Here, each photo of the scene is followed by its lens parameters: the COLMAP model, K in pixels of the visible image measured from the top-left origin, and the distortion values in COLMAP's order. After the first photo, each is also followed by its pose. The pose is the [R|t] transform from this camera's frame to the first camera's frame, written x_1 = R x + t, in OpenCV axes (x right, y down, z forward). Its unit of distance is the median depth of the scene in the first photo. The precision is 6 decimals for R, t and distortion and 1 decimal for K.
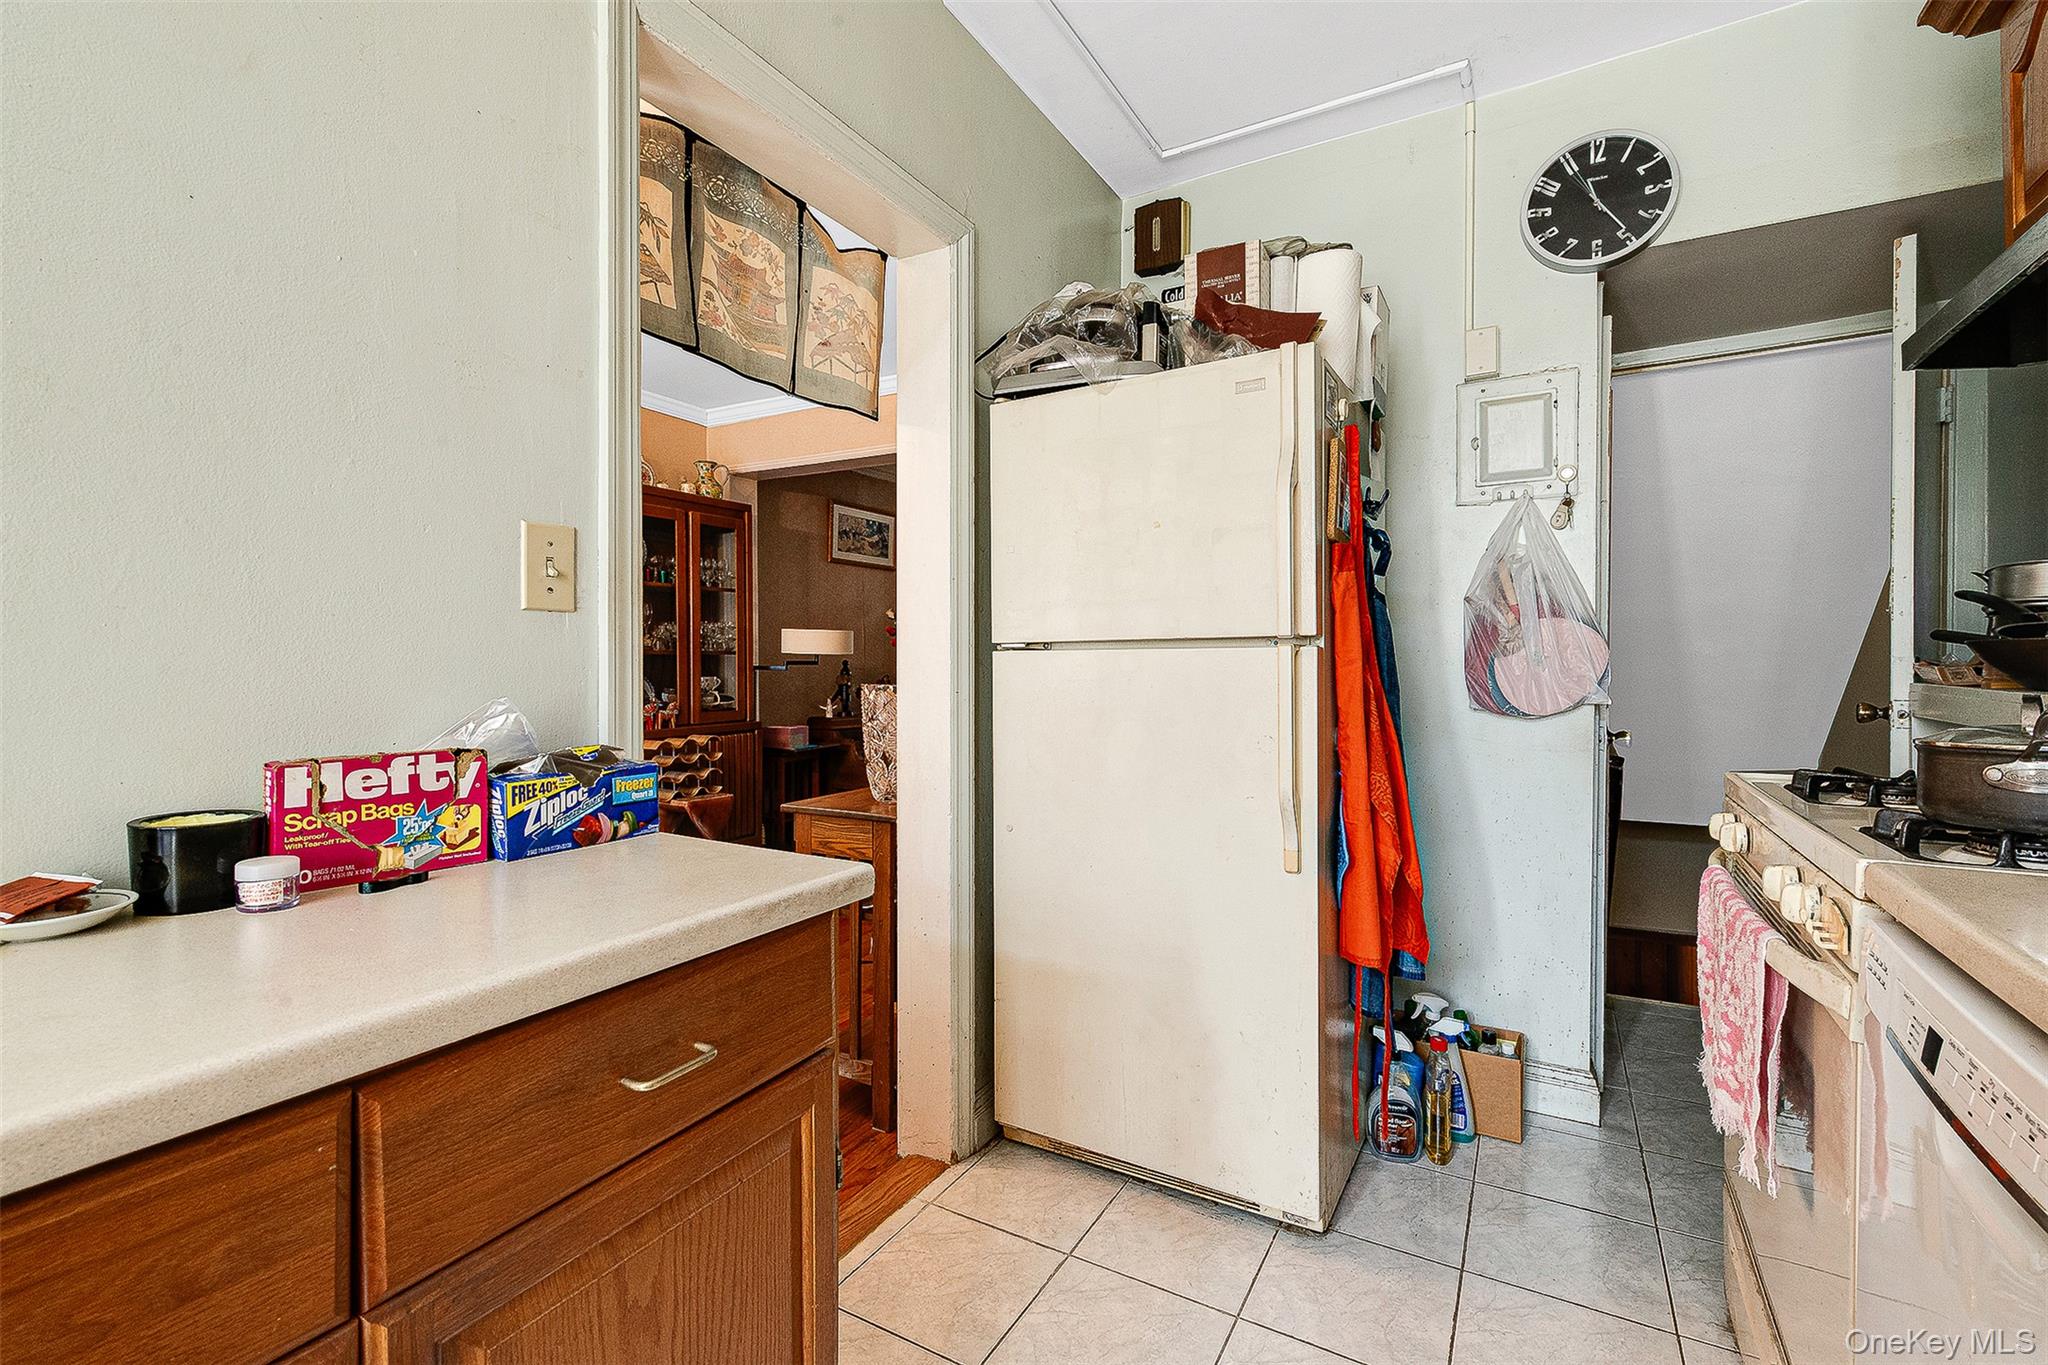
lens RADIAL K [[885.3, 0, 1024.9], [0, 885.3, 660.5], [0, 0, 1]] dist [0.001086, -0.000631]
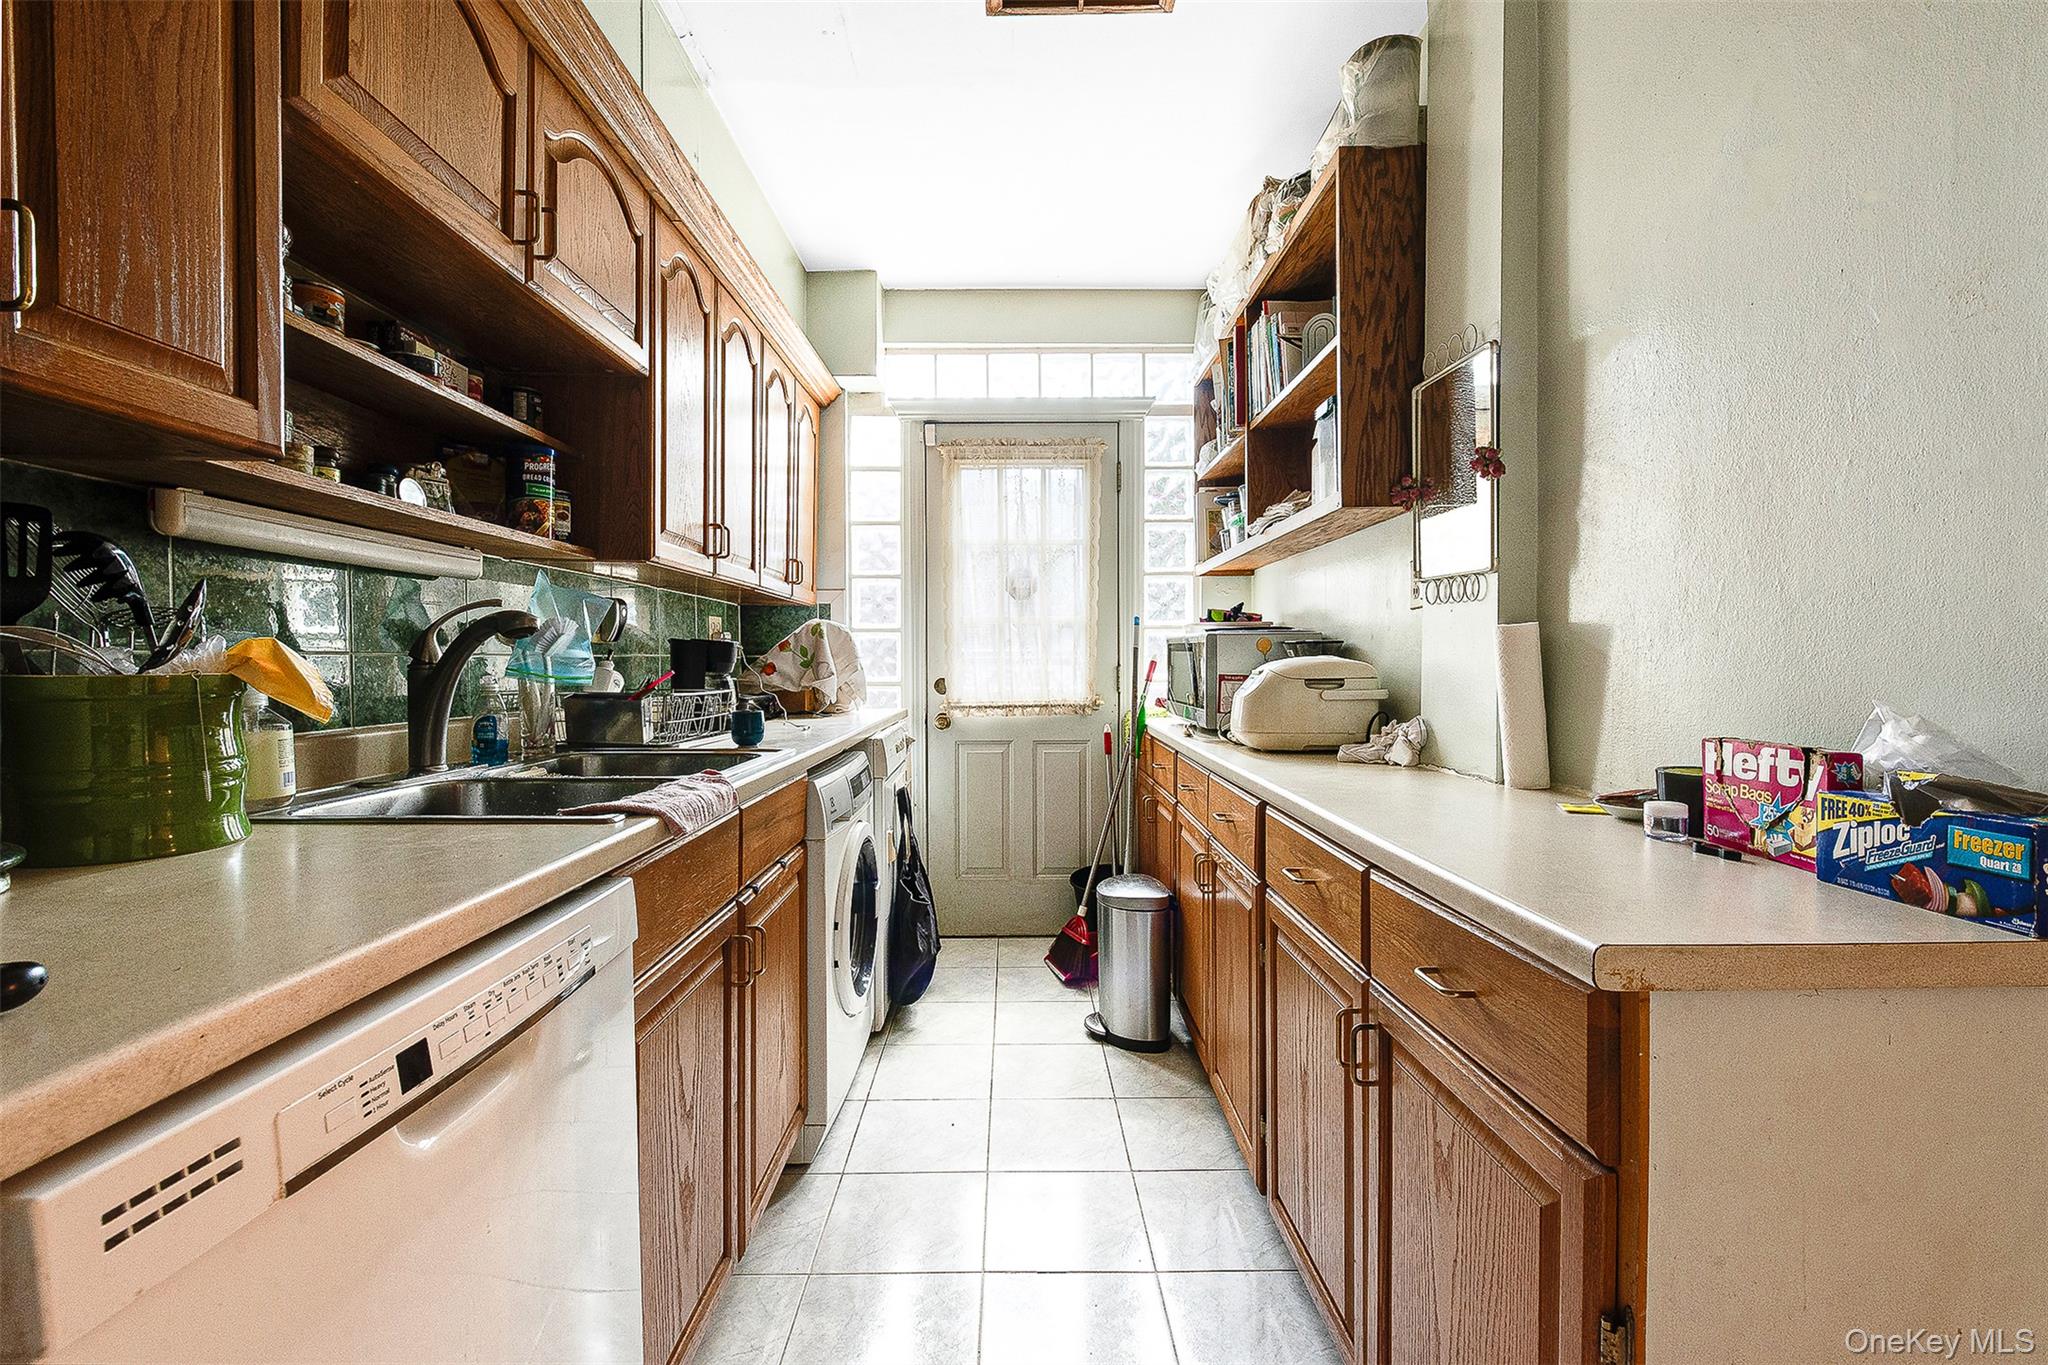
lens RADIAL K [[885.3, 0, 1024.9], [0, 885.3, 660.5], [0, 0, 1]] dist [0.001086, -0.000631]
pose [[-0.857377, -0.000098, -0.514689, 0.566877], [0.001774, 0.999993, -0.003145, 0.005260], [0.514686, -0.003610, -0.857371, 1.345106]]
